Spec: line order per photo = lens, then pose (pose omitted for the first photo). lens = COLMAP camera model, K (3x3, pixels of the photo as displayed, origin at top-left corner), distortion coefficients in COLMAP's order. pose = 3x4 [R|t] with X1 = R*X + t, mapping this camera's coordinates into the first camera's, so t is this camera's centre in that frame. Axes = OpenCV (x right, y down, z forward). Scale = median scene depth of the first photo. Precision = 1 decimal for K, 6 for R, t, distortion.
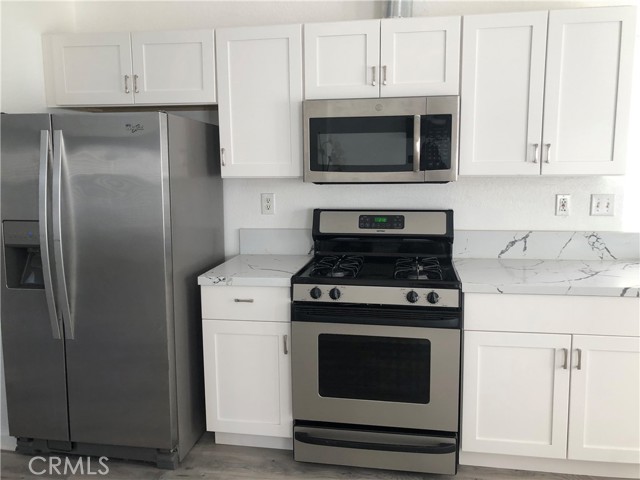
lens RADIAL K [[530.2, 0, 320.8], [0, 530.2, 230.7], [0, 0, 1]] dist [0.035732, -0.039379]
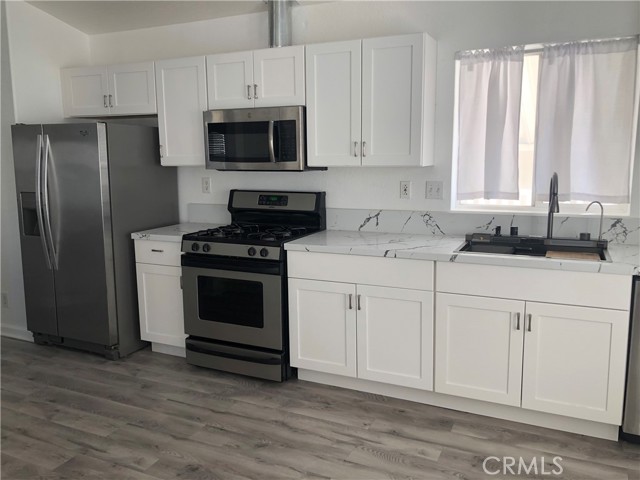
lens RADIAL K [[530.2, 0, 323.6], [0, 530.2, 234.8], [0, 0, 1]] dist [0.035732, -0.039379]
pose [[0.964481, 0.039440, -0.261189, 0.670144], [-0.031601, 0.998917, 0.034145, 0.023503], [0.262253, -0.024679, 0.964683, -0.284481]]
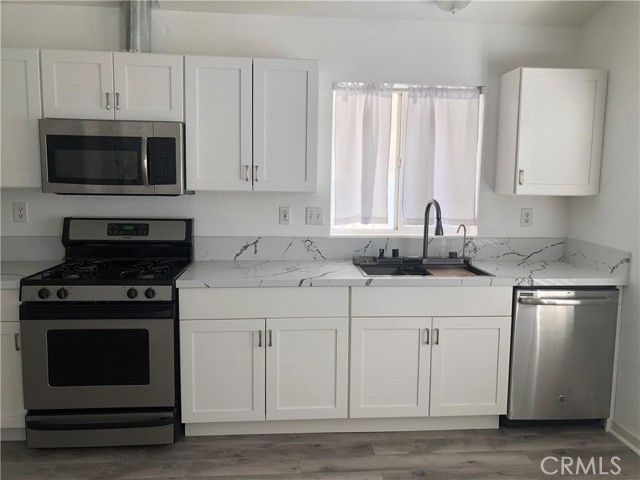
lens RADIAL K [[530.2, 0, 326.5], [0, 530.2, 235.2], [0, 0, 1]] dist [0.035732, -0.039379]
pose [[0.966991, -0.003308, 0.254789, 0.265538], [0.006811, 0.999894, -0.012865, 0.014328], [-0.254720, 0.014176, 0.966911, -0.220603]]
